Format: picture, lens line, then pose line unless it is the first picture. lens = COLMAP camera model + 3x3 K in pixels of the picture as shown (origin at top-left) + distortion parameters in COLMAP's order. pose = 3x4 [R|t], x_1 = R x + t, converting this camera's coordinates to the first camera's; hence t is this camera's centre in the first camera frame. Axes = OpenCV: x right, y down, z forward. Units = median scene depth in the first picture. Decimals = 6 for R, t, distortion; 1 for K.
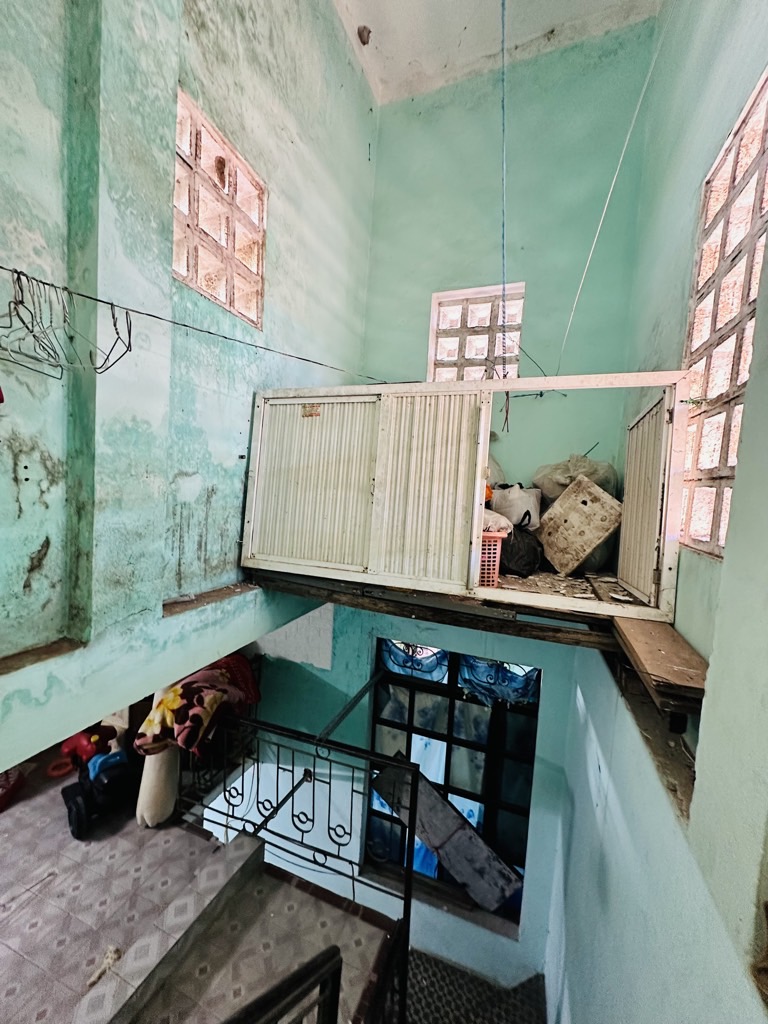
lens RADIAL K [[406.5, 0, 385.1], [0, 406.5, 512.1], [0, 0, 1]] dist [-0.004540, 0.001260]
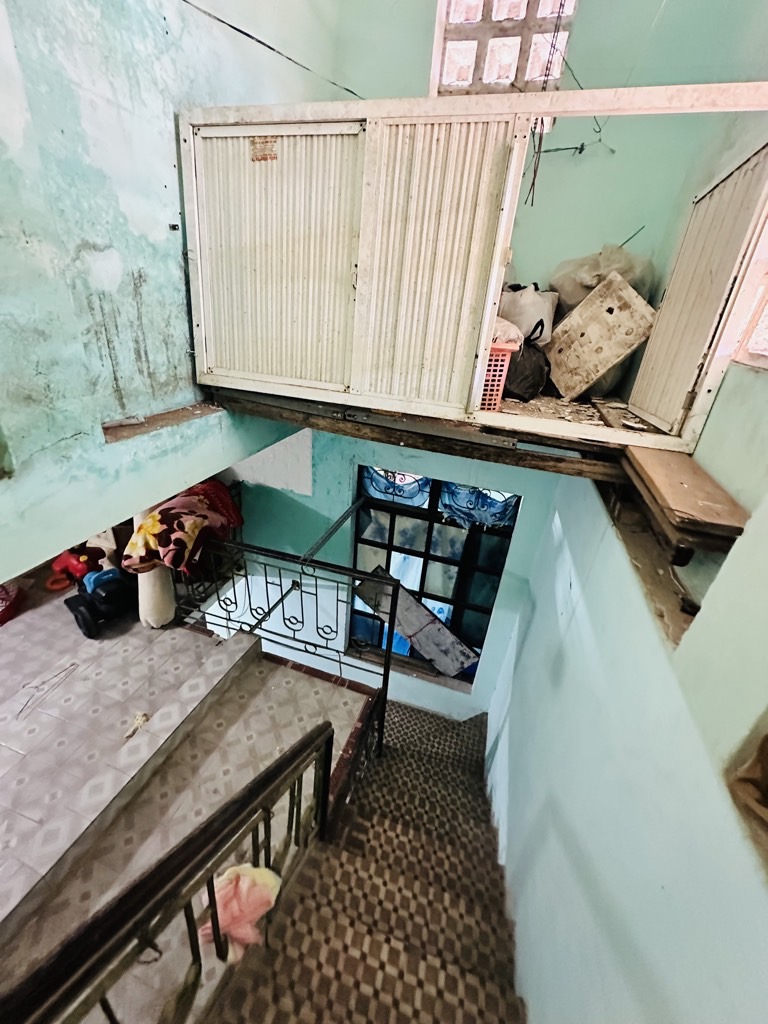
lens RADIAL K [[406.5, 0, 383.4], [0, 406.5, 509.6], [0, 0, 1]] dist [-0.004540, 0.001260]
pose [[0.998793, -0.000588, 0.049109, -0.012528], [-0.019173, 0.915912, 0.400922, 0.027236], [-0.045216, -0.401380, 0.914795, 0.107858]]
